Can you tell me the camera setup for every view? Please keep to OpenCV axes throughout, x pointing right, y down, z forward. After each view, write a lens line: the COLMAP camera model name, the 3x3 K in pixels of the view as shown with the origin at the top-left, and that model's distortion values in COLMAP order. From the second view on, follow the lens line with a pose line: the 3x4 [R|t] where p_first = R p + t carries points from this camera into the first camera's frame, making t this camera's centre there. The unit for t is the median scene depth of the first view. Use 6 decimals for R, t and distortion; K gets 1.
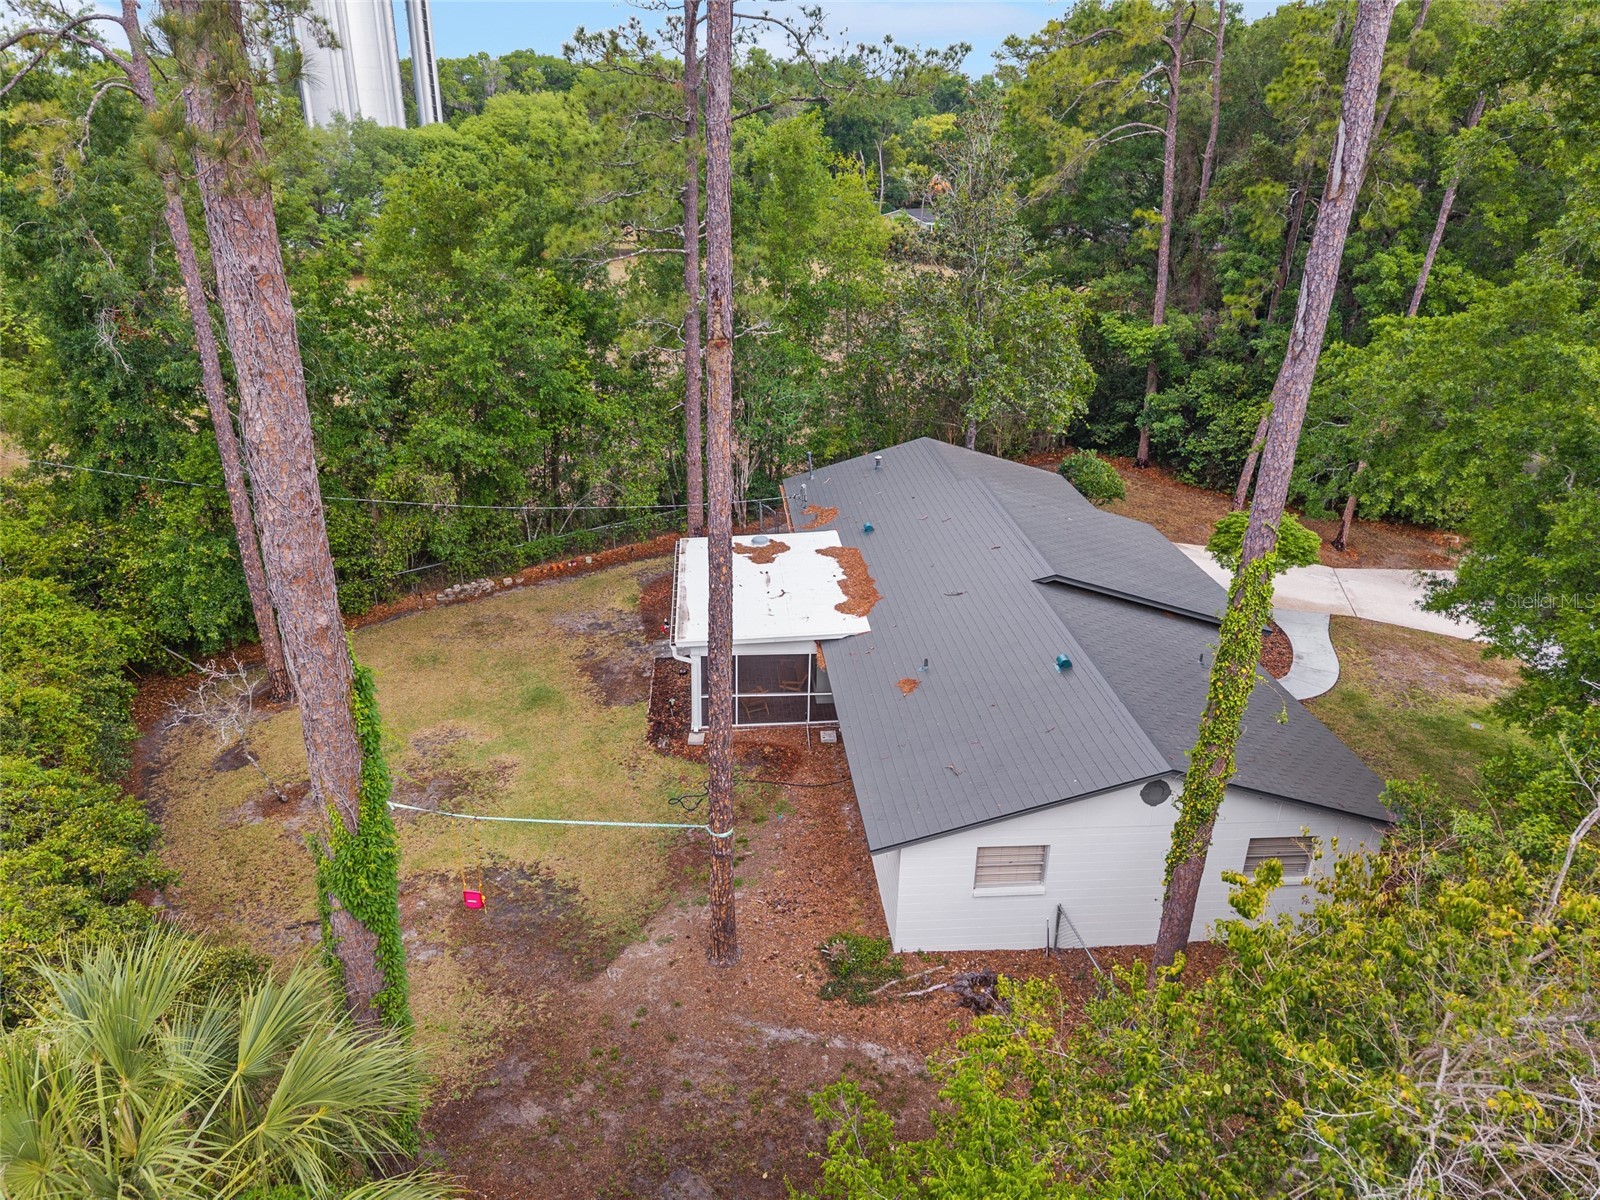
lens RADIAL K [[1130.5, 0, 790.4], [0, 1130.5, 527.1], [0, 0, 1]] dist [0.014405, -0.008374]
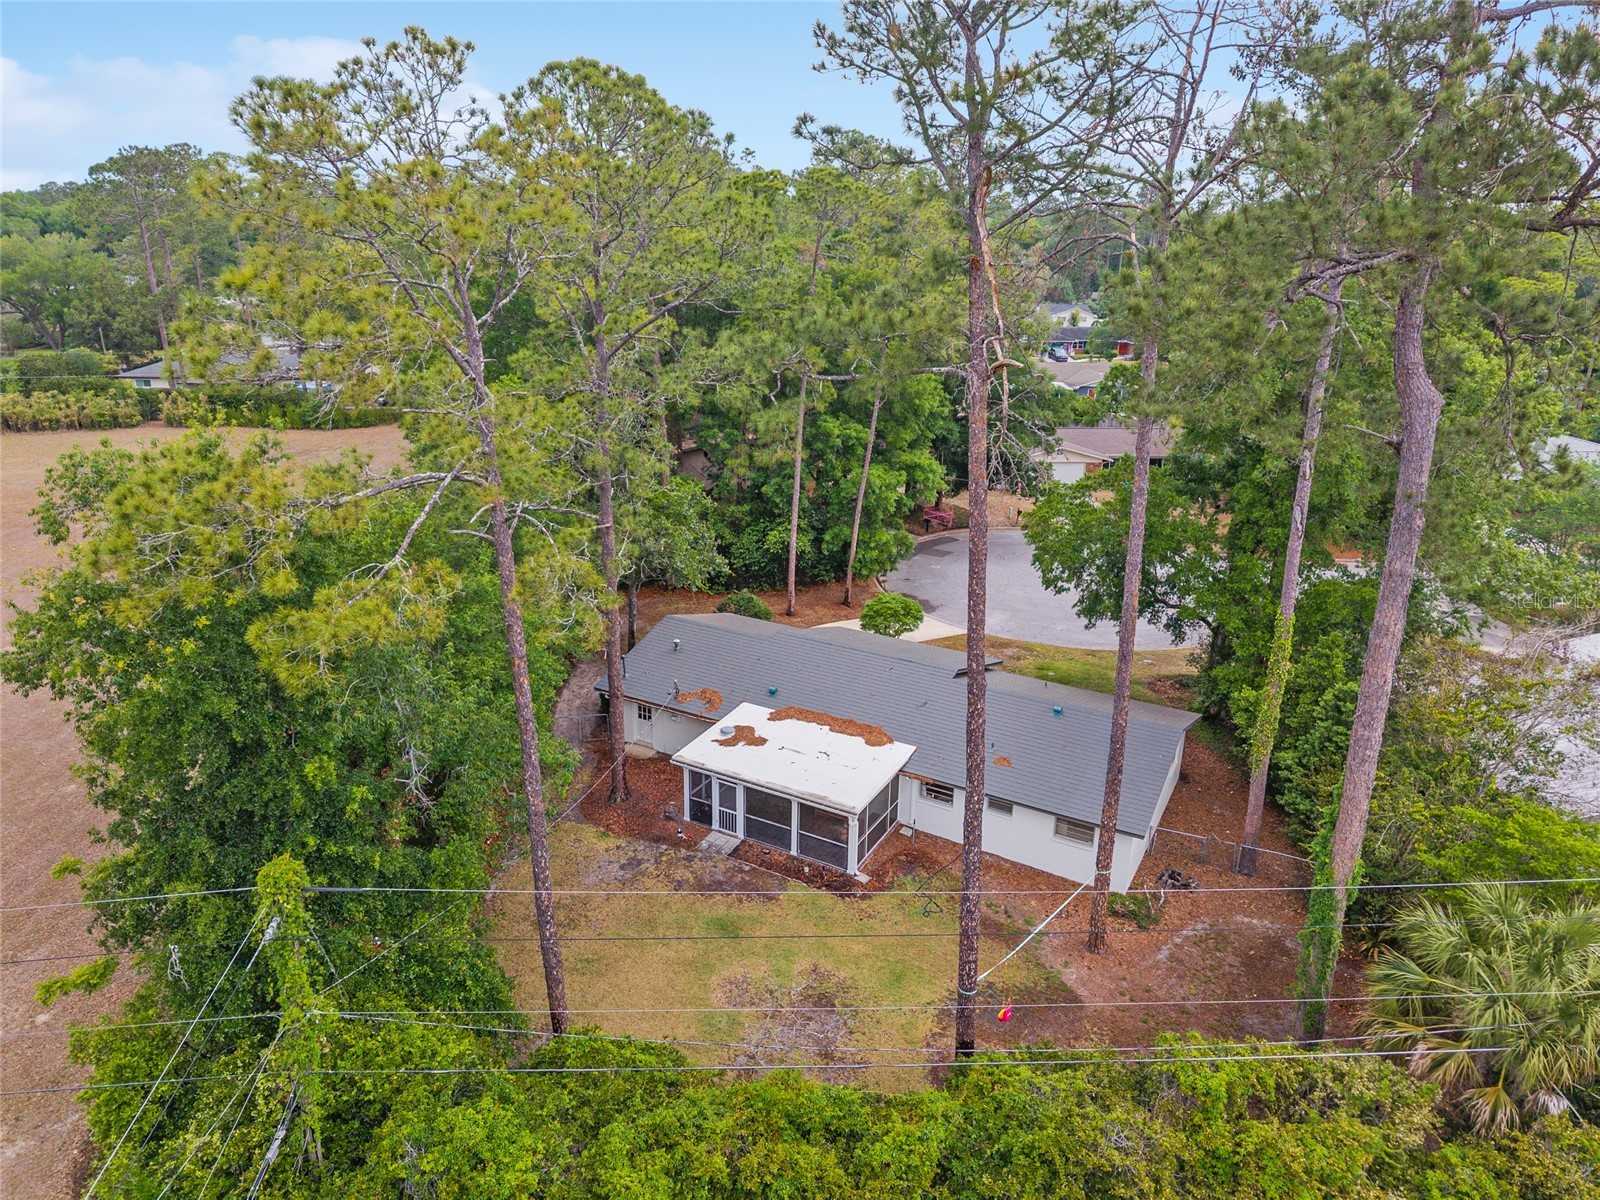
lens RADIAL K [[1130.5, 0, 790.4], [0, 1130.5, 527.1], [0, 0, 1]] dist [0.014405, -0.008374]
pose [[0.537308, -0.226490, 0.812405, -1.020148], [0.270217, 0.958717, 0.088564, -0.315588], [-0.798926, 0.171940, 0.576328, 0.227316]]
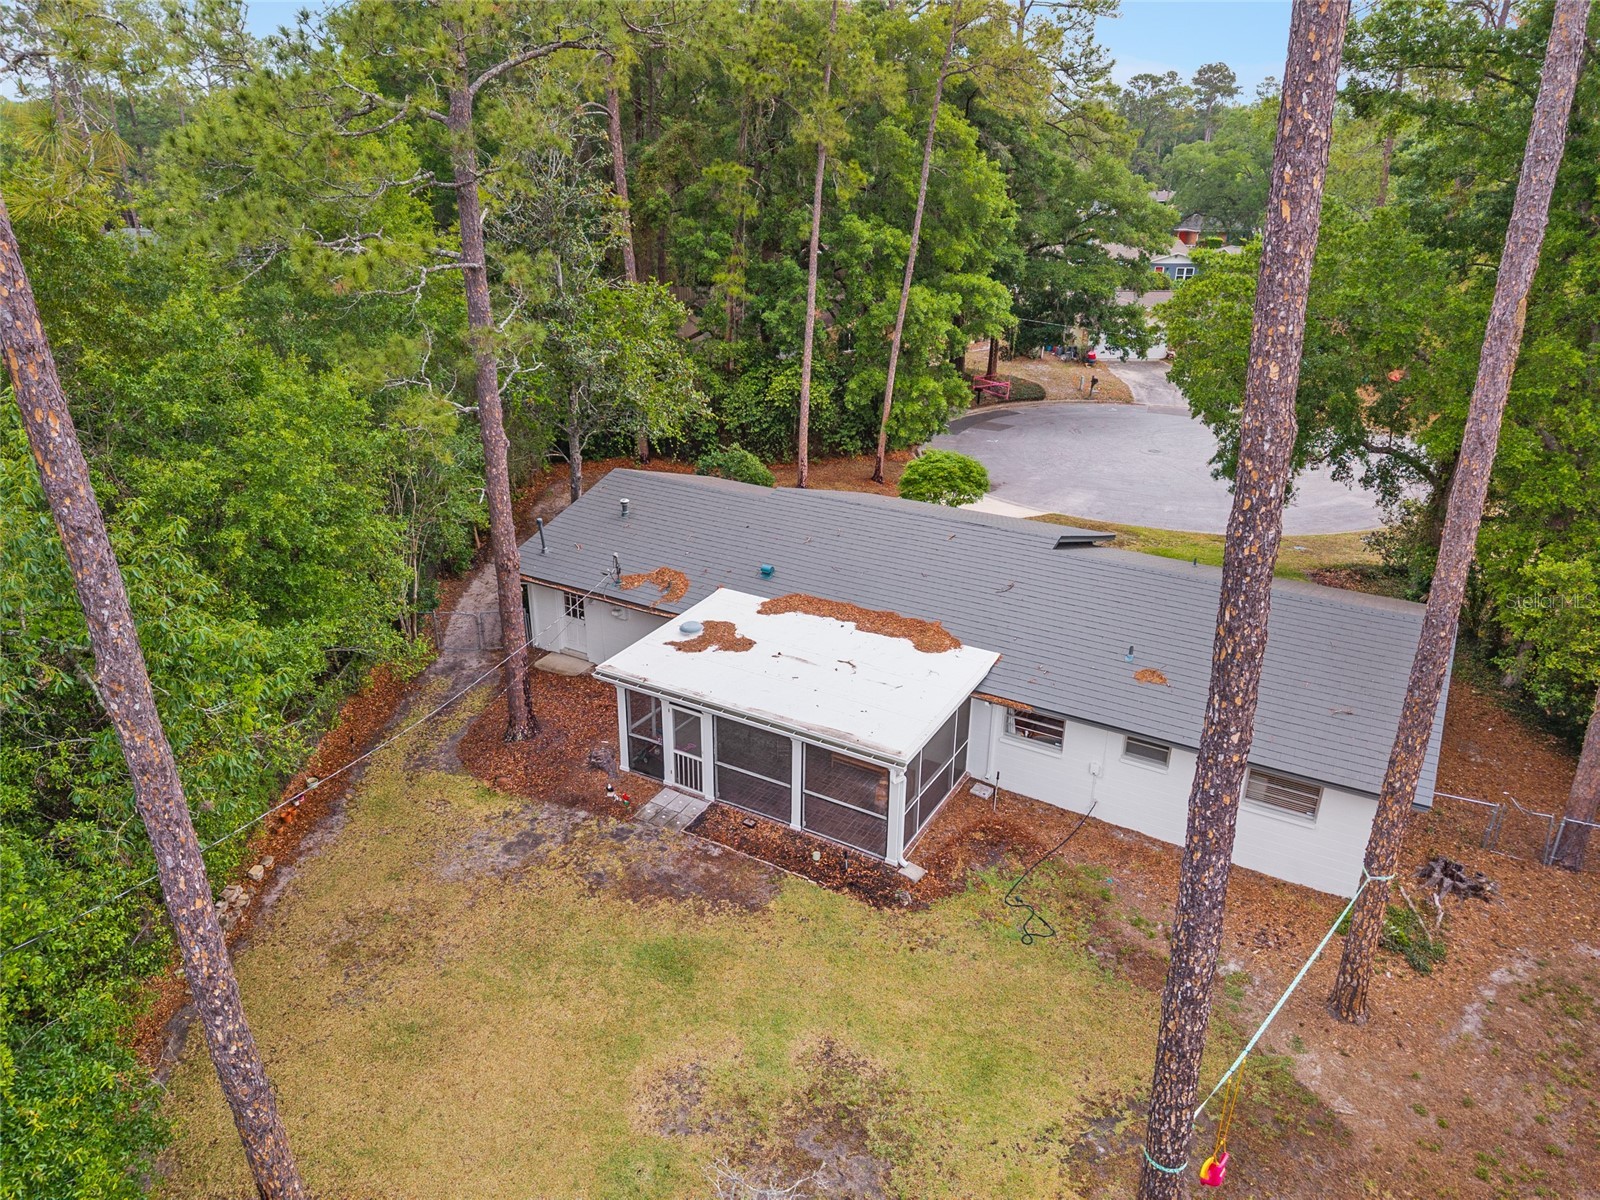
lens RADIAL K [[1130.5, 0, 790.4], [0, 1130.5, 527.1], [0, 0, 1]] dist [0.014405, -0.008374]
pose [[0.554376, -0.266852, 0.788326, -0.623775], [0.271829, 0.953313, 0.131542, -0.146963], [-0.786624, 0.141366, 0.601032, 0.531385]]
